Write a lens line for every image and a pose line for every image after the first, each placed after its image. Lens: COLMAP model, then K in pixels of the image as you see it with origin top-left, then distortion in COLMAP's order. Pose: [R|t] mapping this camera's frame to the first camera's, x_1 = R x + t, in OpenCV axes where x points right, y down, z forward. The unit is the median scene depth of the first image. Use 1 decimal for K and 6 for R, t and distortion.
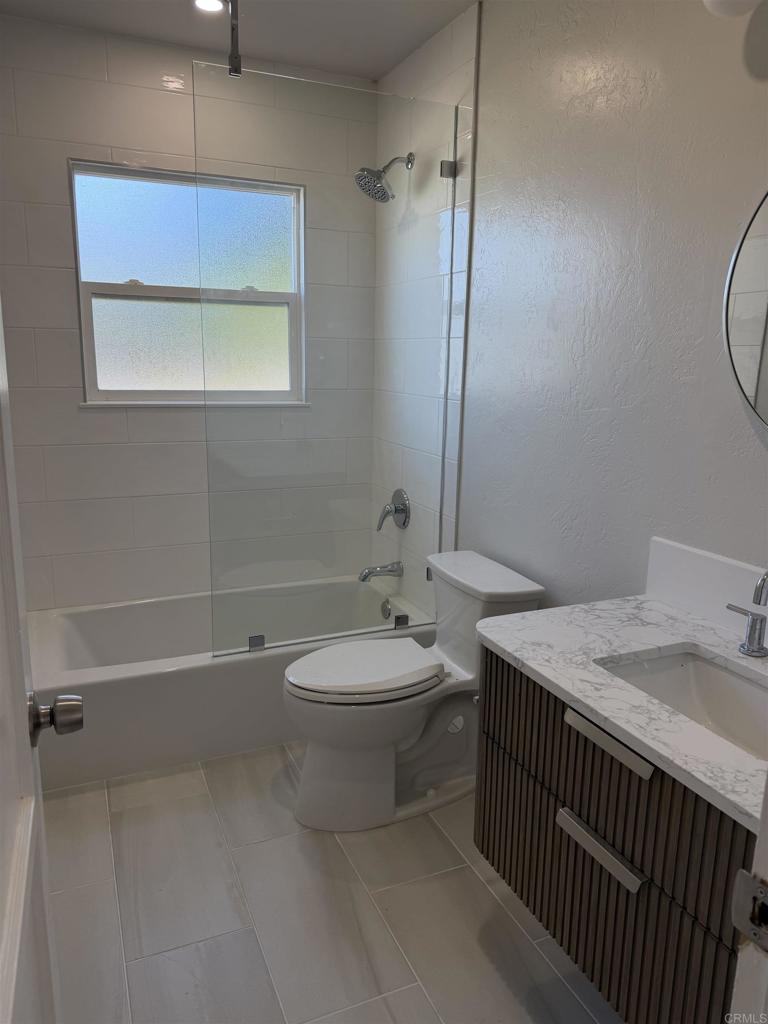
lens RADIAL K [[731.5, 0, 384.0], [0, 731.5, 512.0], [0, 0, 1]] dist [0.090615, -0.141970]
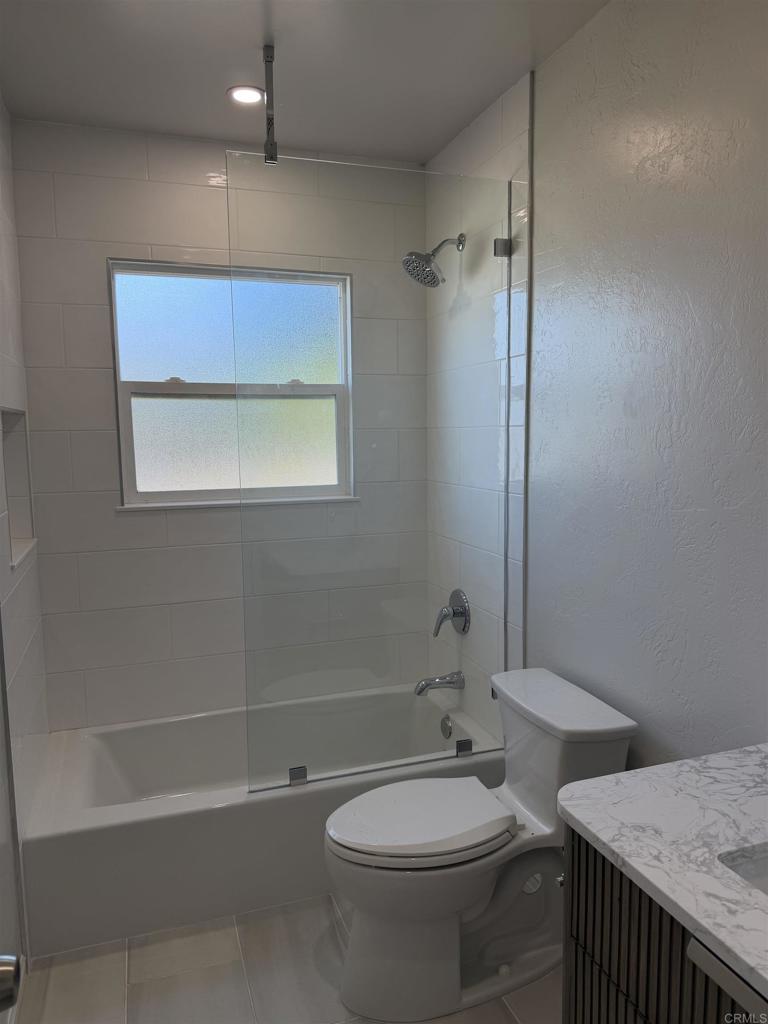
lens RADIAL K [[706.0, 0, 384.0], [0, 706.0, 512.0], [0, 0, 1]] dist [0.107579, -0.175242]
pose [[0.995970, -0.022084, -0.086930, 0.009901], [0.013680, 0.995277, -0.096111, -0.051627], [0.088642, 0.094535, 0.991567, 0.134390]]
